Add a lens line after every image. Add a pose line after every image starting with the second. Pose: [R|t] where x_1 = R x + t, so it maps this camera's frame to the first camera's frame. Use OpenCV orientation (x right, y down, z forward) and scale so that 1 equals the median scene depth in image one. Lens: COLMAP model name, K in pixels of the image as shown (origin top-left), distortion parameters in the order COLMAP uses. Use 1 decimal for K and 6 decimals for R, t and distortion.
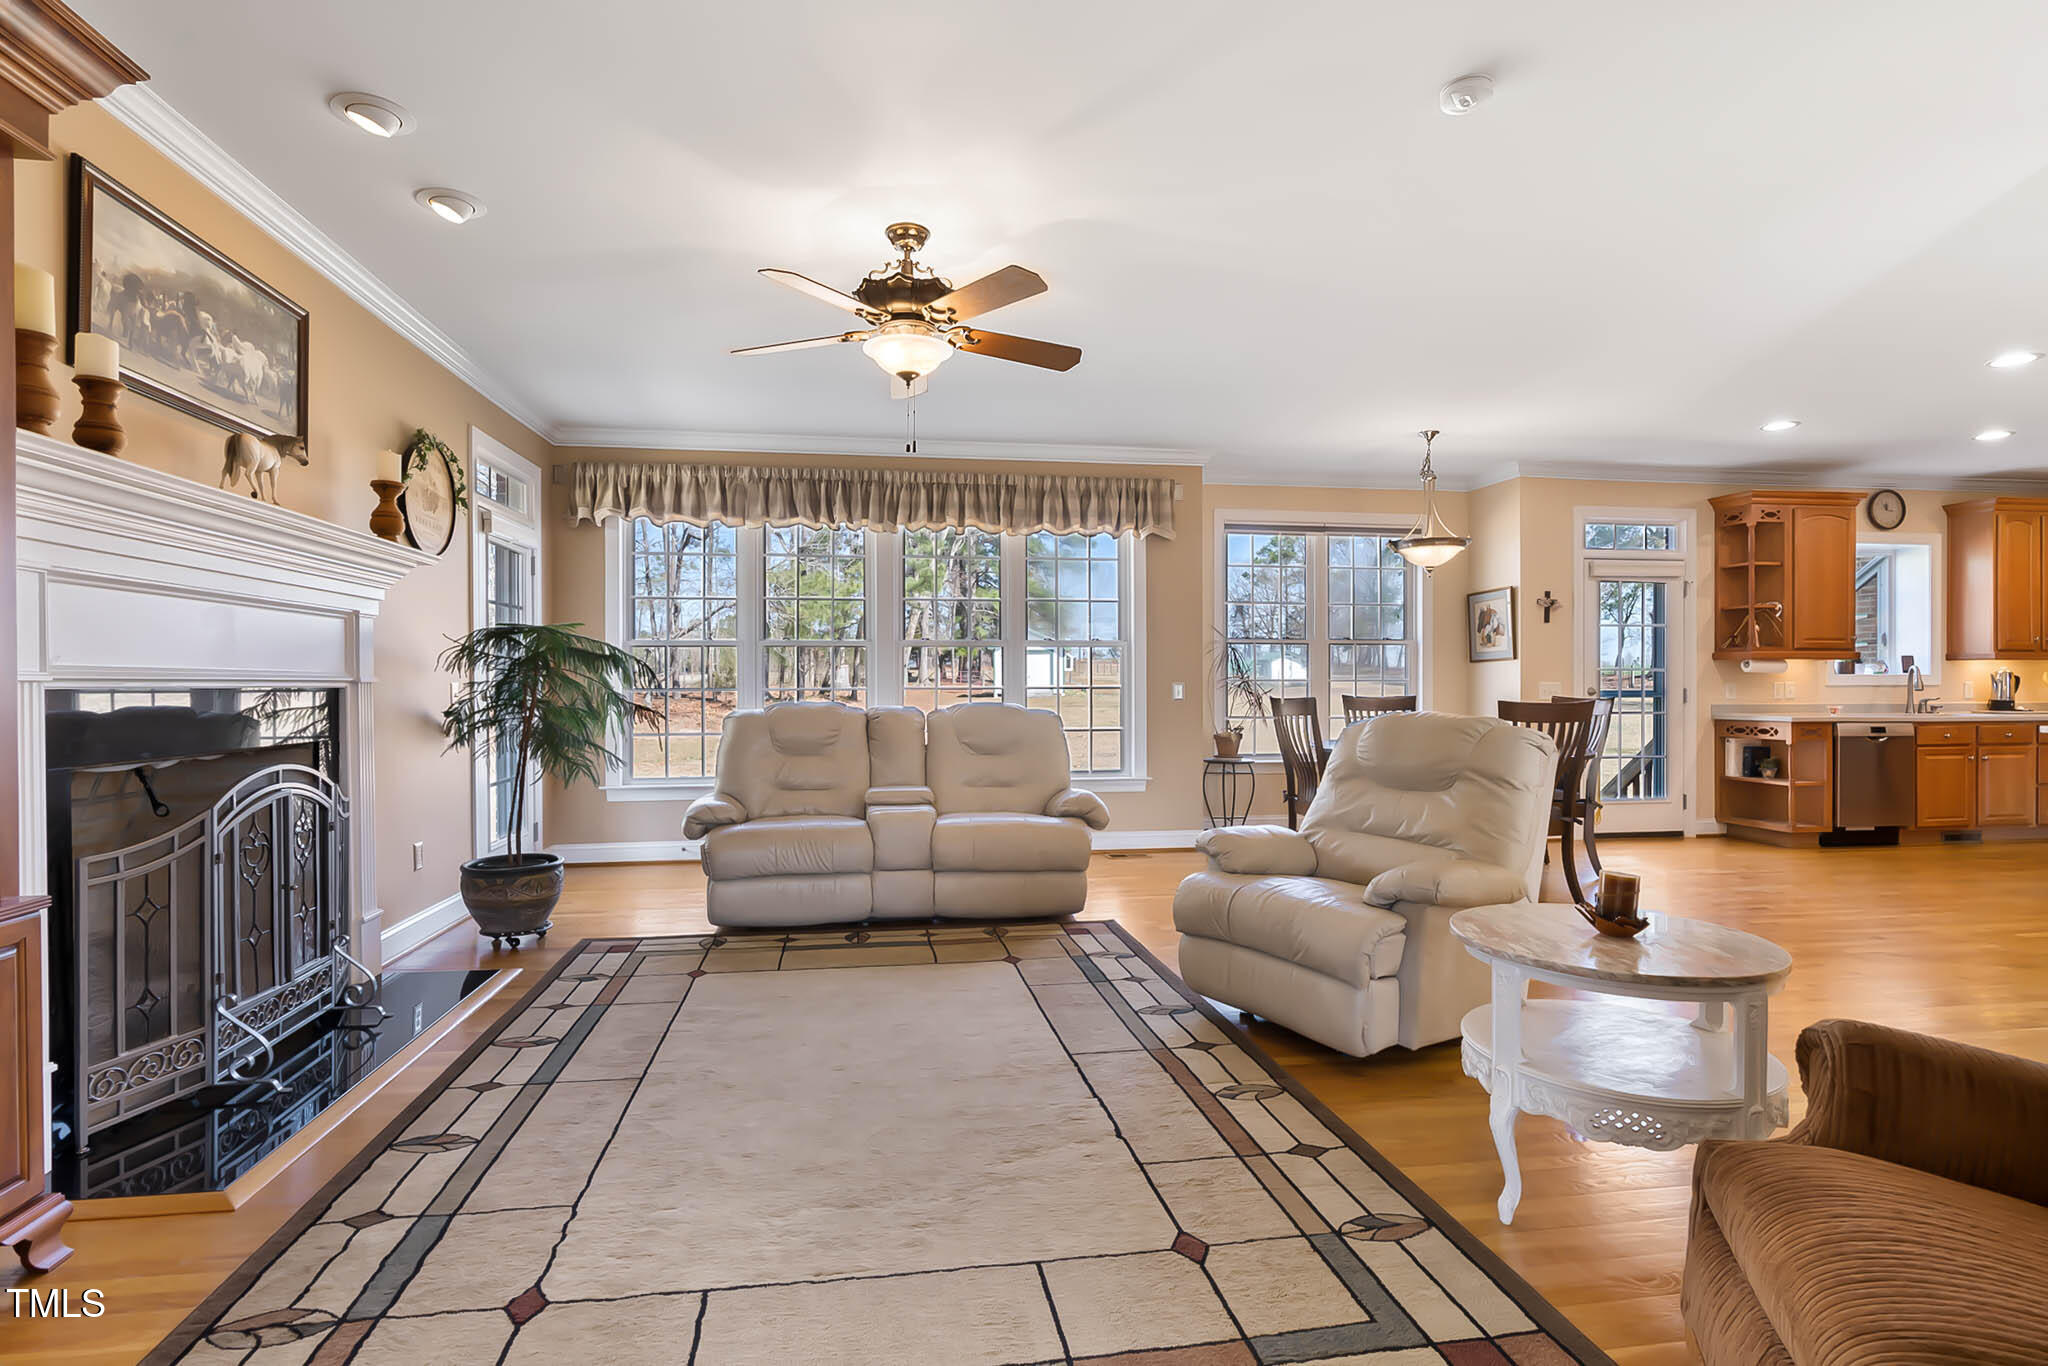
lens RADIAL K [[995.6, 0, 1014.1], [0, 995.6, 675.6], [0, 0, 1]] dist [0.003011, 0.000899]
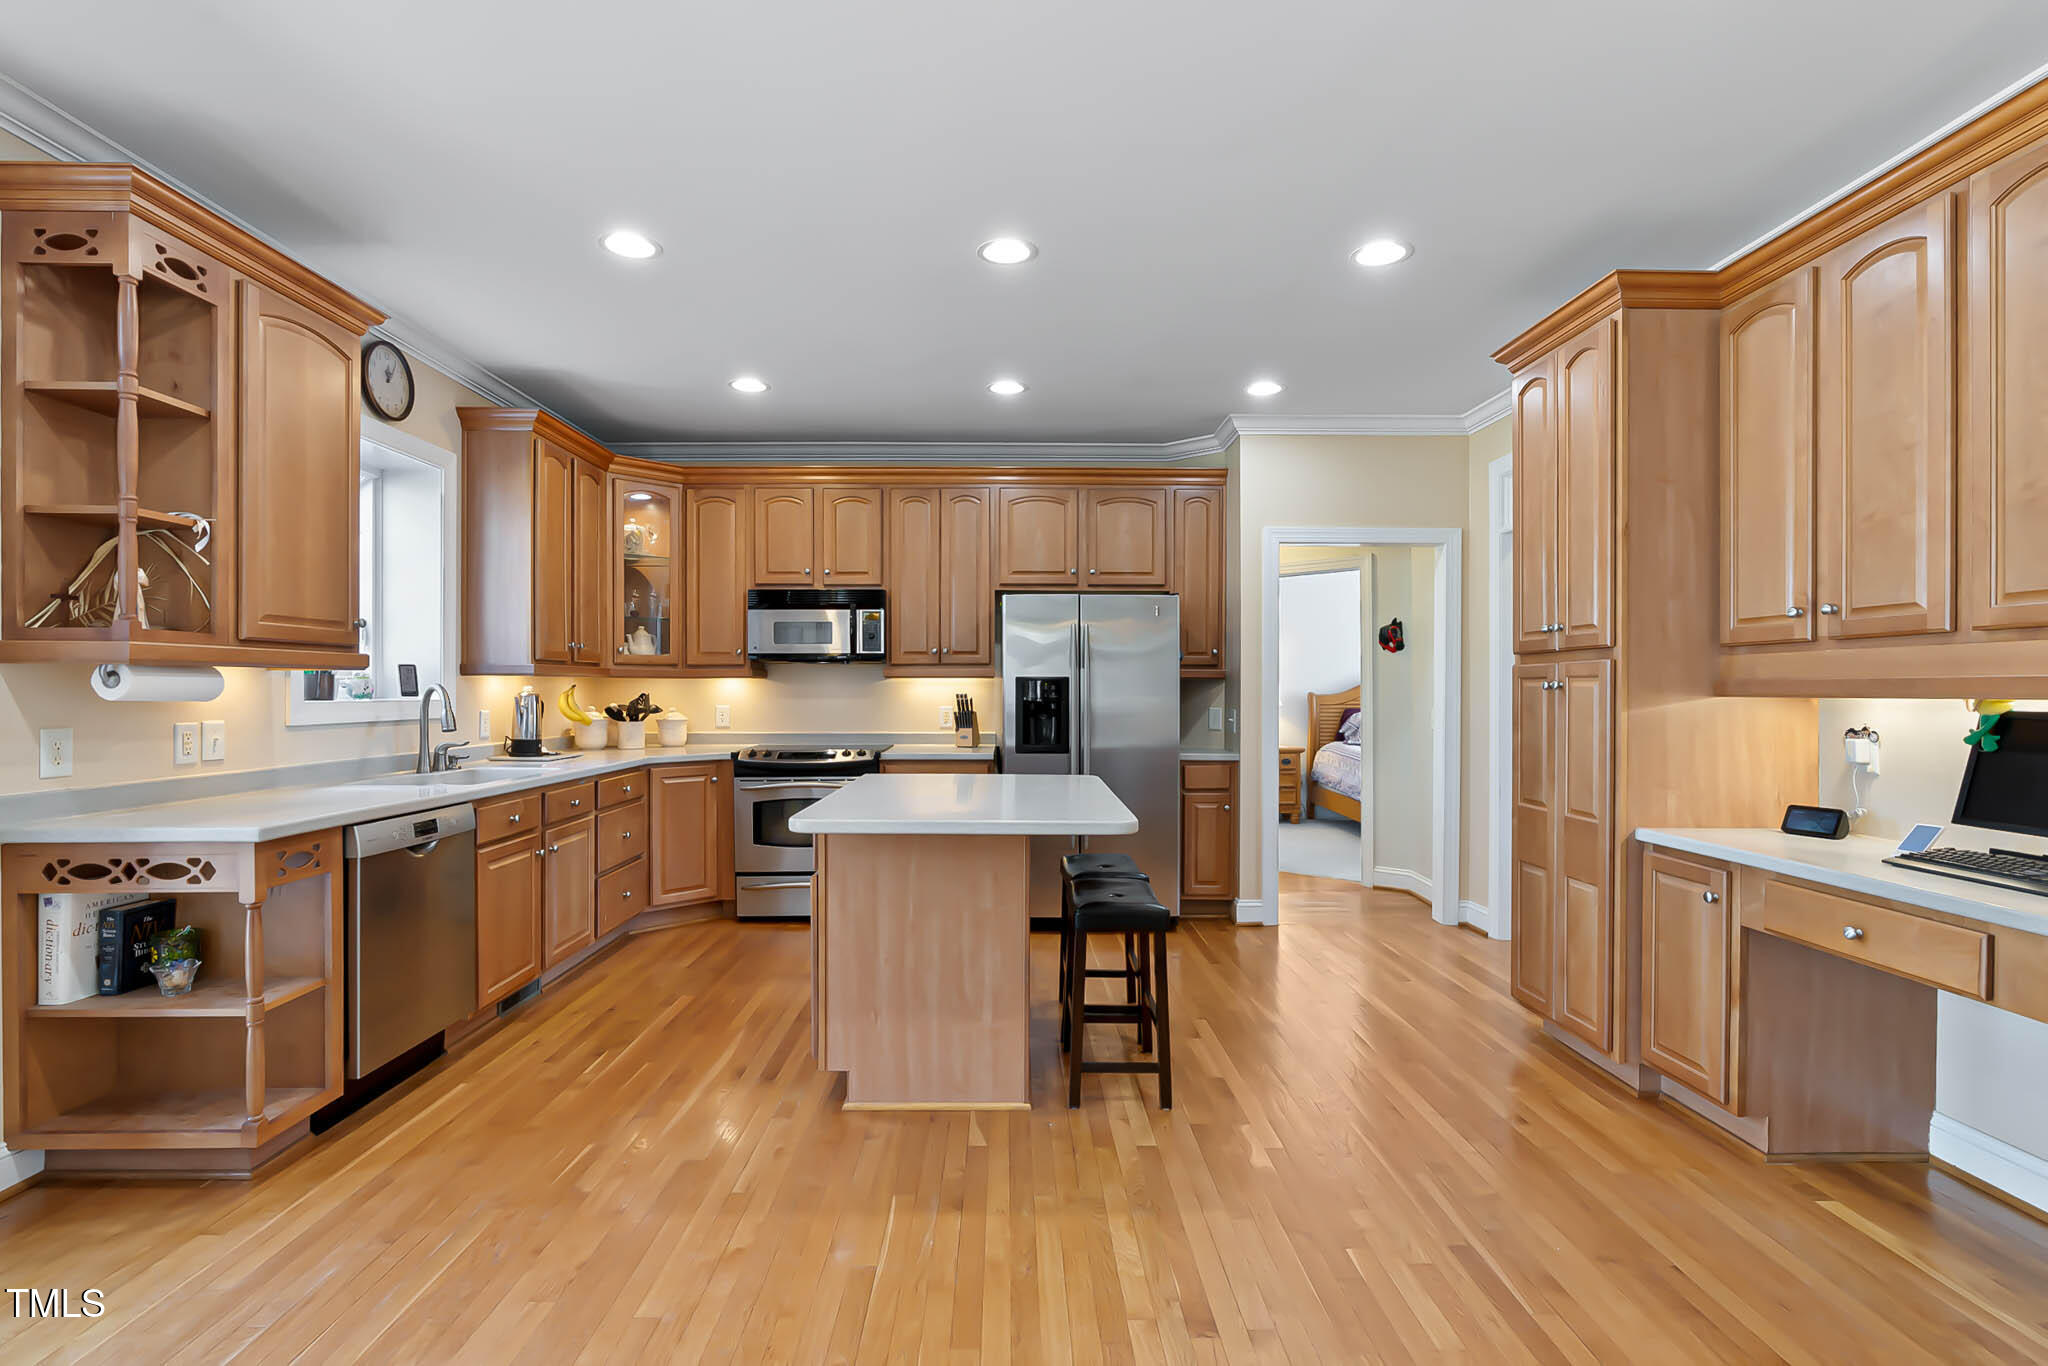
lens RADIAL K [[976.8, 0, 1013.1], [0, 976.8, 699.7], [0, 0, 1]] dist [-0.002529, -0.000080]
pose [[0.138729, -0.009284, 0.990287, 0.481592], [-0.009801, 0.999894, 0.010747, -0.011452], [-0.990282, -0.011197, 0.138624, 0.699322]]
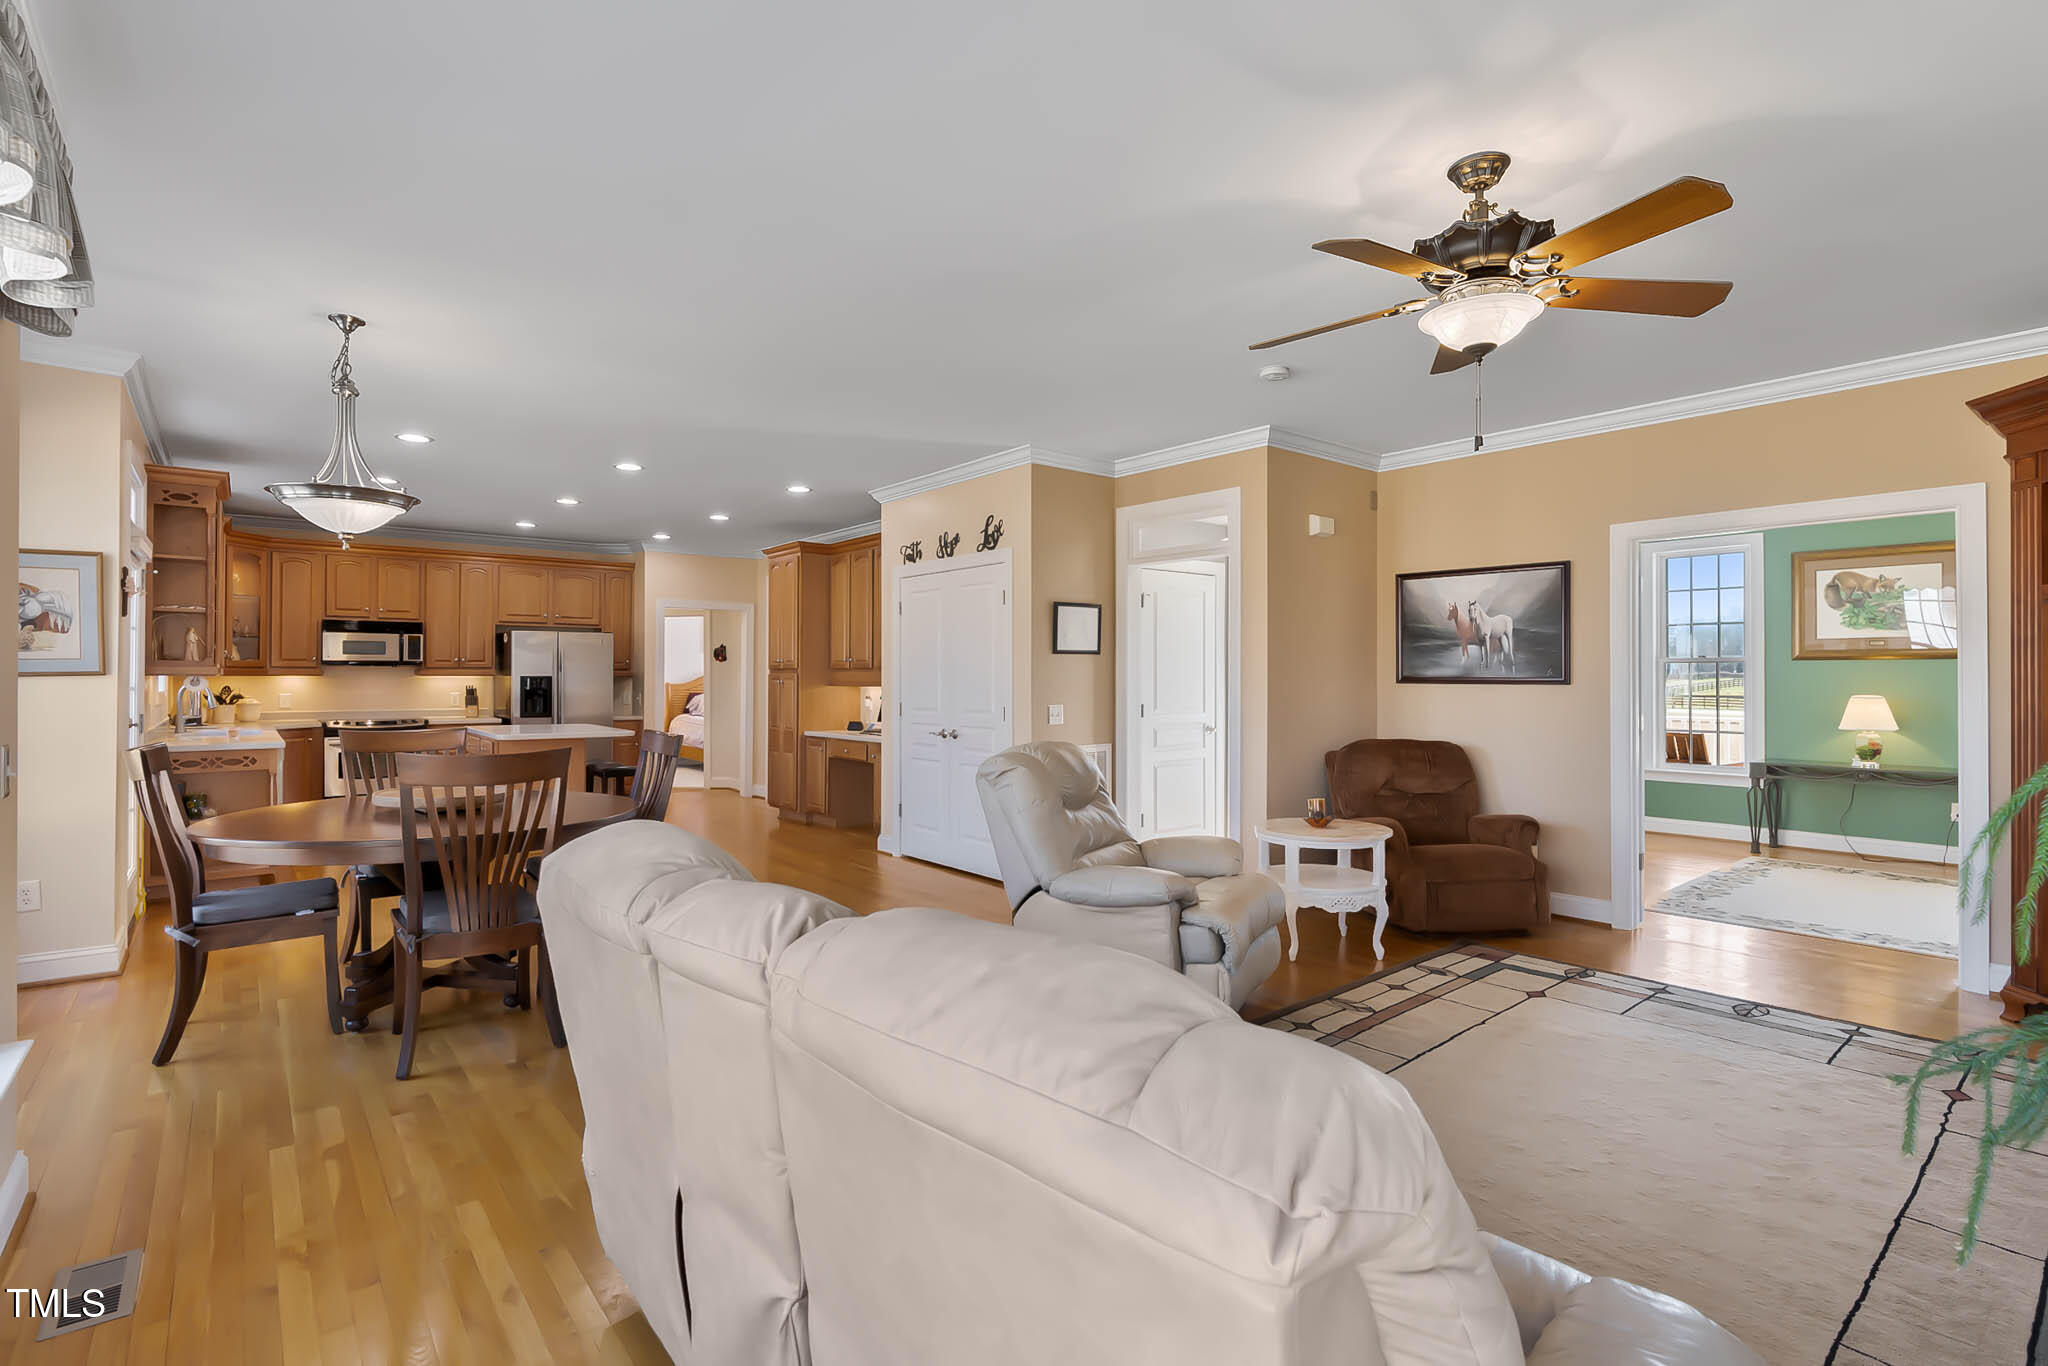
lens RADIAL K [[973.6, 0, 1012.3], [0, 973.6, 673.4], [0, 0, 1]] dist [-0.002543, -0.000206]
pose [[-0.505375, 0.003220, 0.862894, -0.307194], [-0.009563, 0.999911, -0.009332, -0.018634], [-0.862847, -0.012968, -0.505299, 0.898540]]
